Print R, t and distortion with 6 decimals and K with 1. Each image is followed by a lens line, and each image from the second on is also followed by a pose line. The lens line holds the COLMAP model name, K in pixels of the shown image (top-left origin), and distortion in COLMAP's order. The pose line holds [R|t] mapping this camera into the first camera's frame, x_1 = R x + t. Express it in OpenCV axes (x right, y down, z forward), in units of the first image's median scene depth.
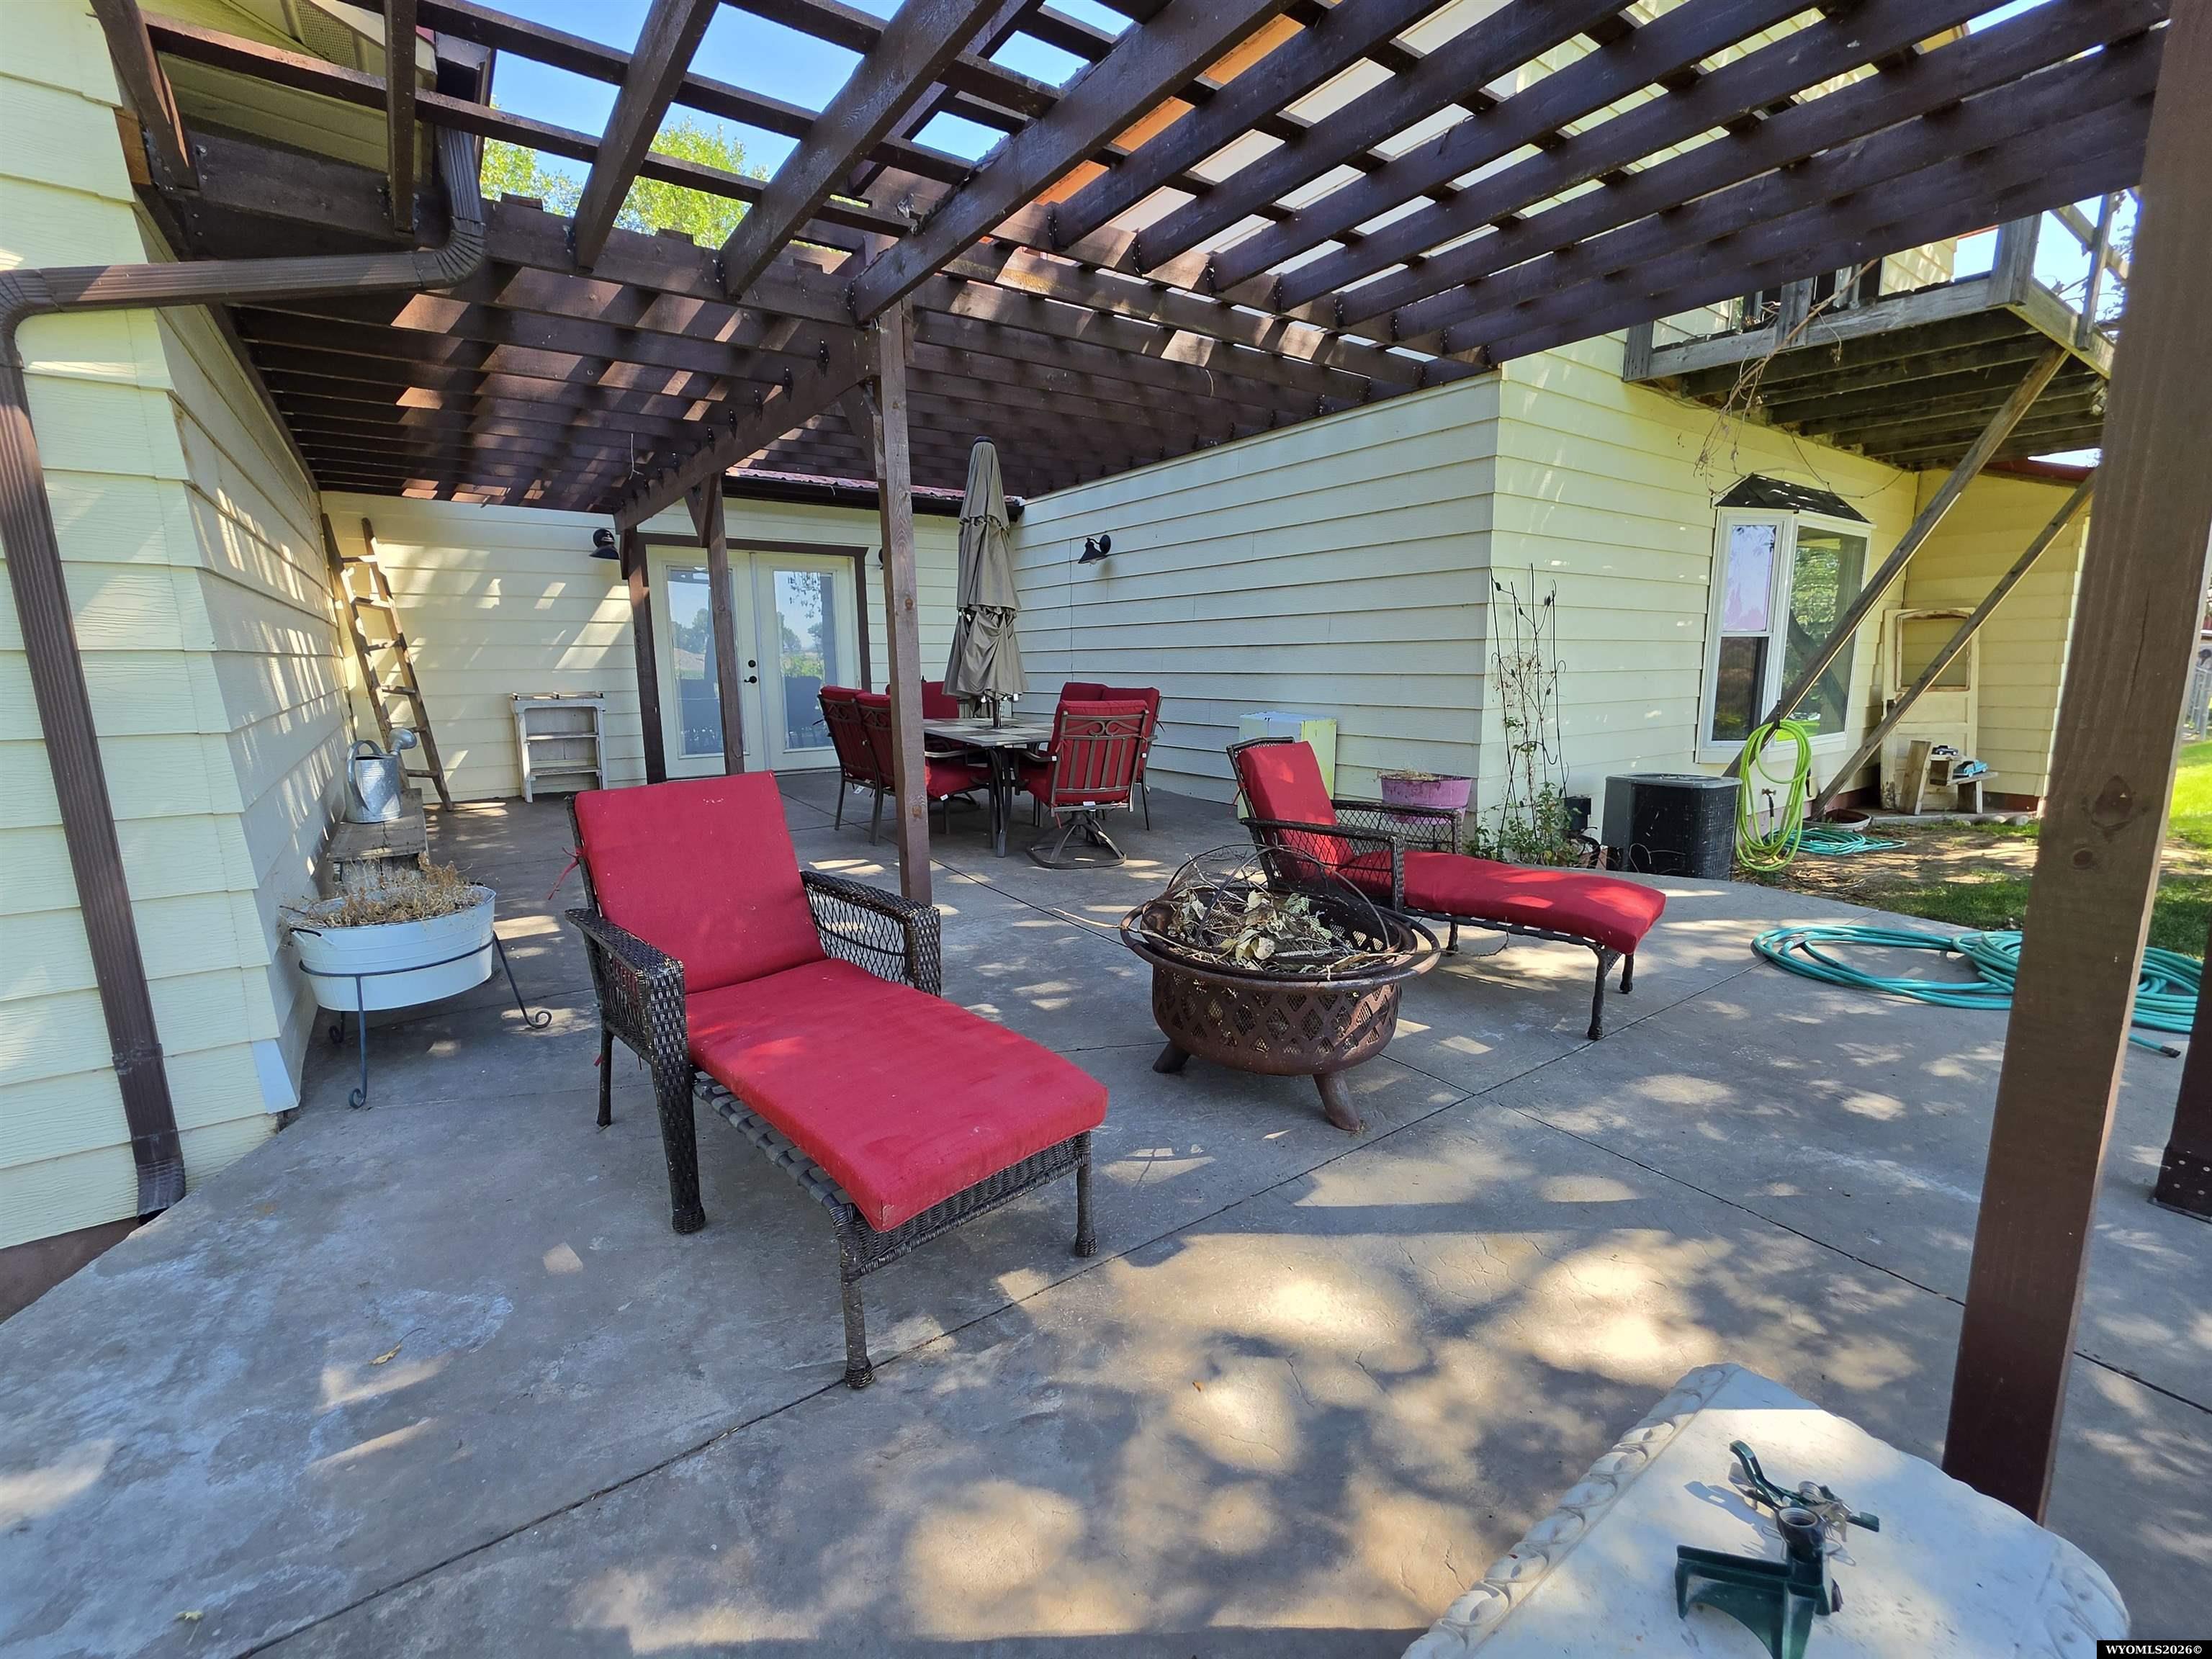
lens RADIAL K [[950.7, 0, 1102.2], [0, 950.7, 826.8], [0, 0, 1]] dist [-0.000745, 0.000113]
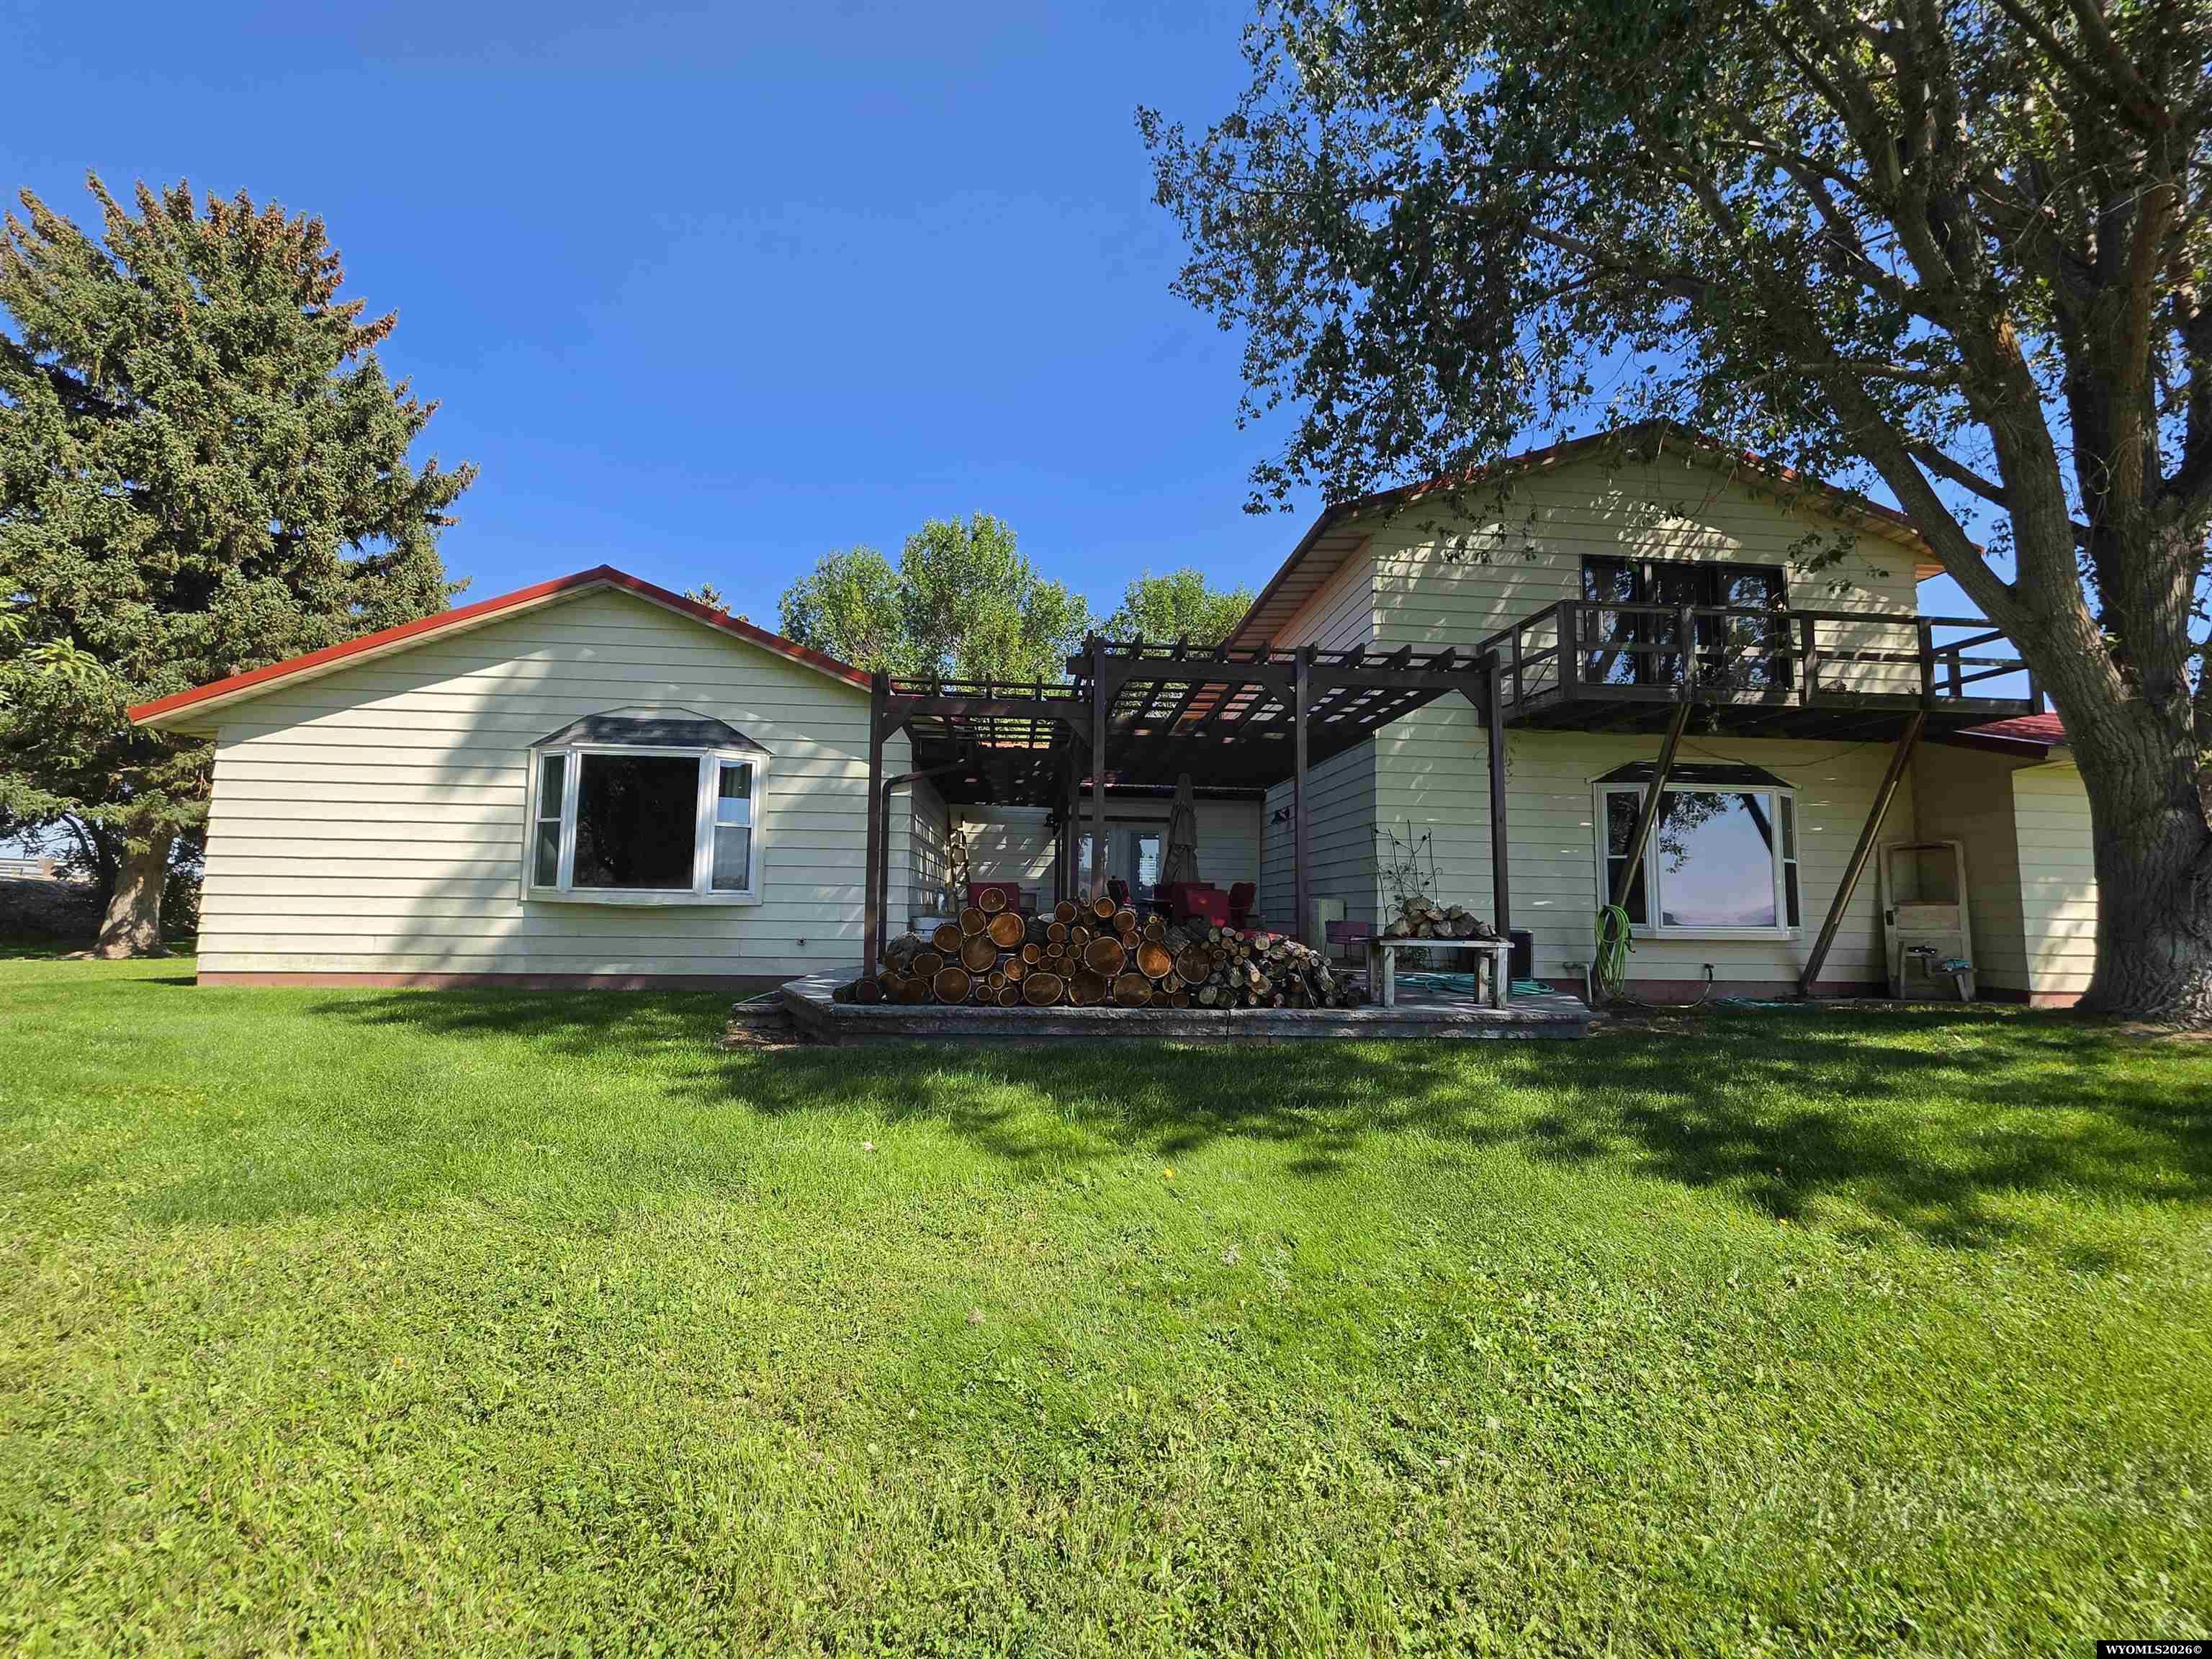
lens RADIAL K [[950.7, 0, 1105.1], [0, 950.7, 826.7], [0, 0, 1]] dist [-0.000745, 0.000113]
pose [[0.865376, -0.021271, -0.500671, 0.726583], [-0.112410, 0.965399, -0.235307, 0.229840], [0.488353, 0.259910, 0.833042, -0.802142]]
